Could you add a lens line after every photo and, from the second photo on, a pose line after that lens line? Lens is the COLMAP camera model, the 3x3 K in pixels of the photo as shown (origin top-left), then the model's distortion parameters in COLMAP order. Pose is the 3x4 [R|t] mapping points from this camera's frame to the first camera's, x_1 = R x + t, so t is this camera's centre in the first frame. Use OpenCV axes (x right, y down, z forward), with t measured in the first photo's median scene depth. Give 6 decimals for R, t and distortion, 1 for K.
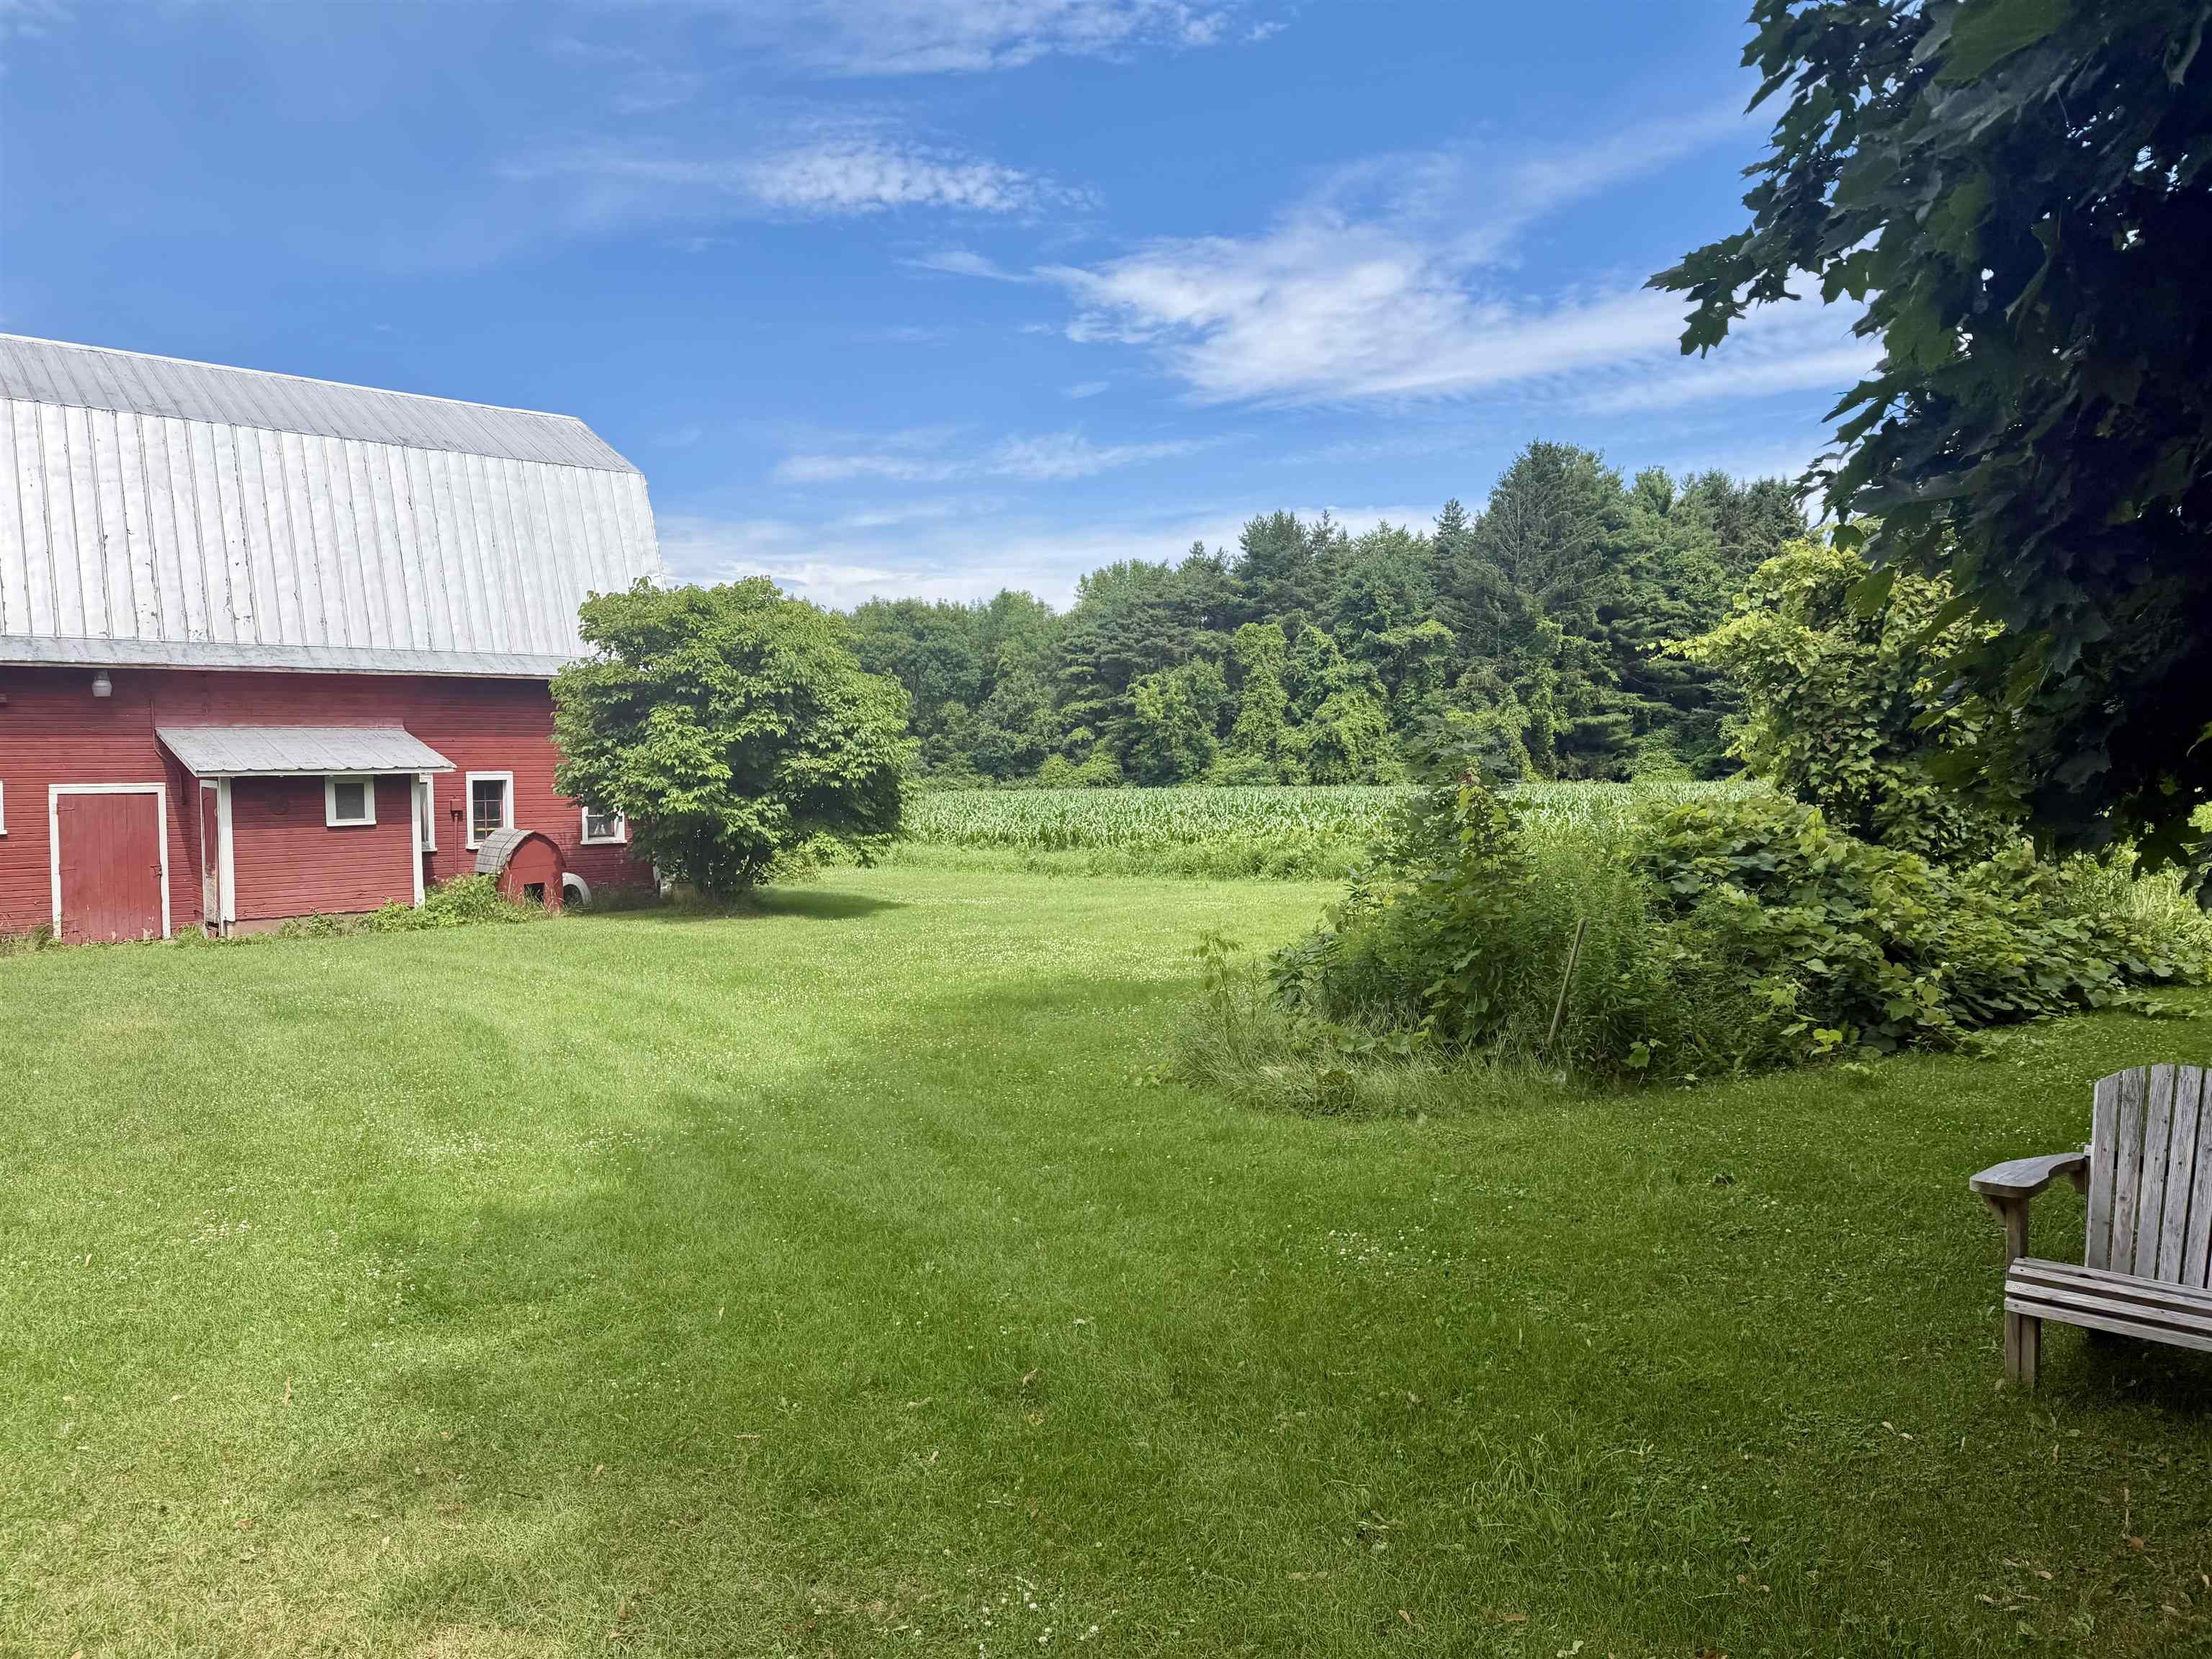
lens RADIAL K [[1537.9, 0, 1083.0], [0, 1537.9, 842.7], [0, 0, 1]] dist [0.068295, -0.113422]
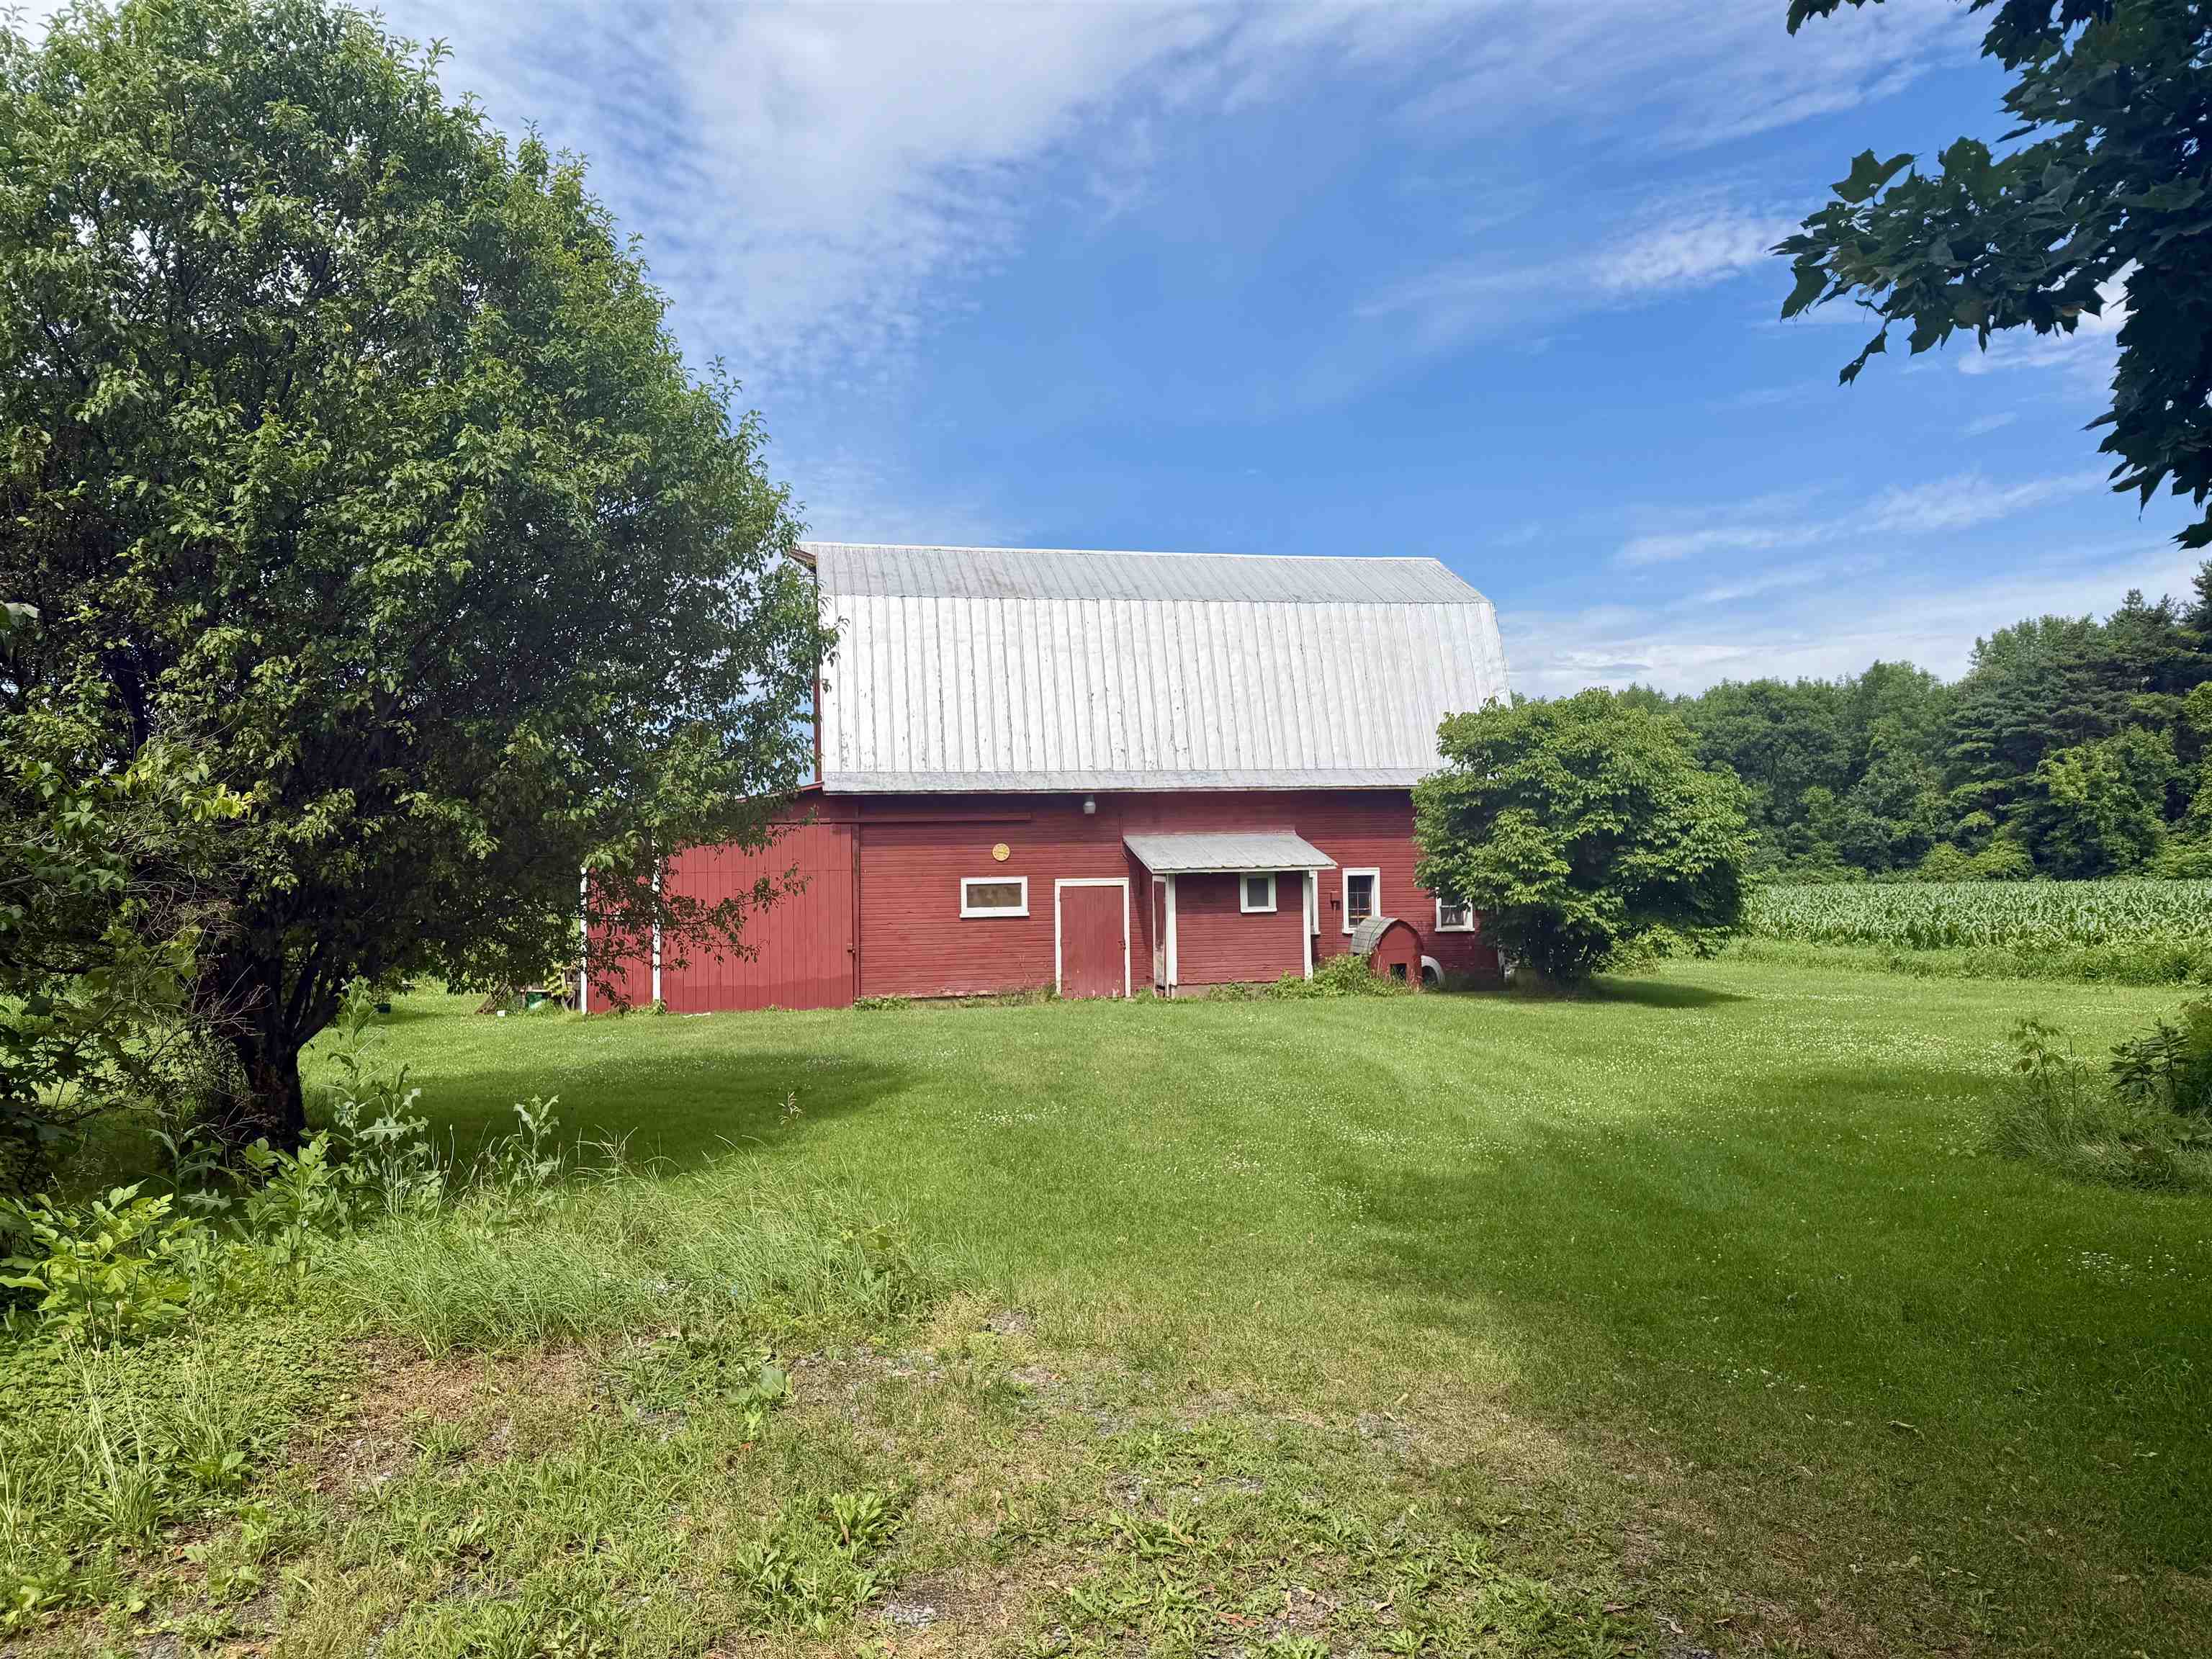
lens RADIAL K [[1537.9, 0, 1083.0], [0, 1537.9, 842.7], [0, 0, 1]] dist [0.068295, -0.113422]
pose [[0.864157, -0.011718, -0.503085, 0.024428], [-0.018433, 0.998321, -0.054916, 0.003077], [0.502884, 0.056729, 0.862490, -0.115652]]
